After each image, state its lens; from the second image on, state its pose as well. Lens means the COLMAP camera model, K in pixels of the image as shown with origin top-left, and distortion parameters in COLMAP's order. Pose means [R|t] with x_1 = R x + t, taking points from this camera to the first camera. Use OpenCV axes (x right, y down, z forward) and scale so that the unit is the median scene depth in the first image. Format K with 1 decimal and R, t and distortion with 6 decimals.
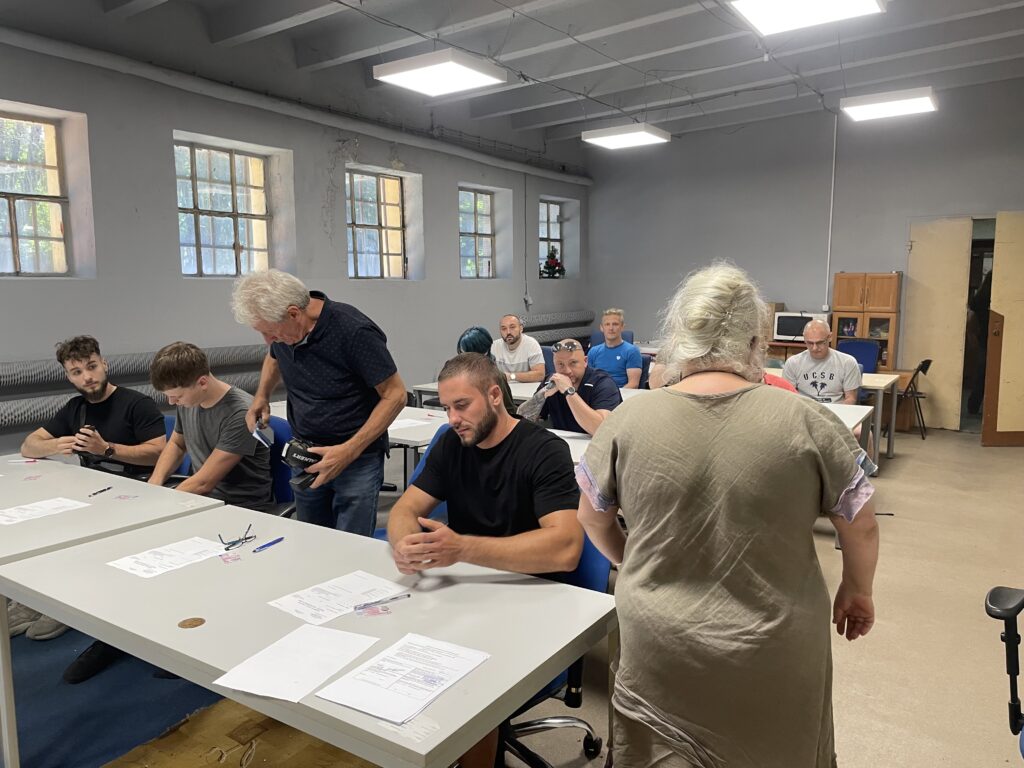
lens RADIAL K [[760.0, 0, 501.8], [0, 760.0, 386.2], [0, 0, 1]] dist [0.102503, -0.127878]
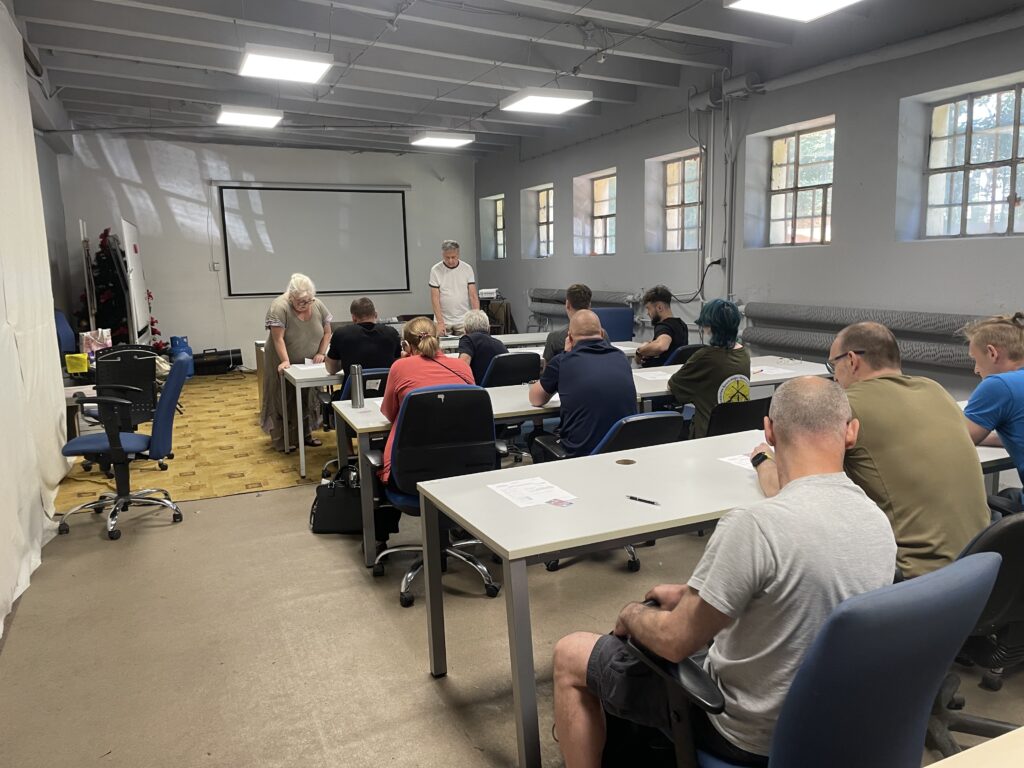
lens RADIAL K [[761.8, 0, 520.8], [0, 761.8, 382.0], [0, 0, 1]] dist [0.092592, -0.117386]
pose [[-0.491434, 0.157492, -0.856557, 0.887169], [-0.076332, 0.971940, 0.222501, -0.175078], [0.867564, 0.174727, -0.465622, 1.258997]]
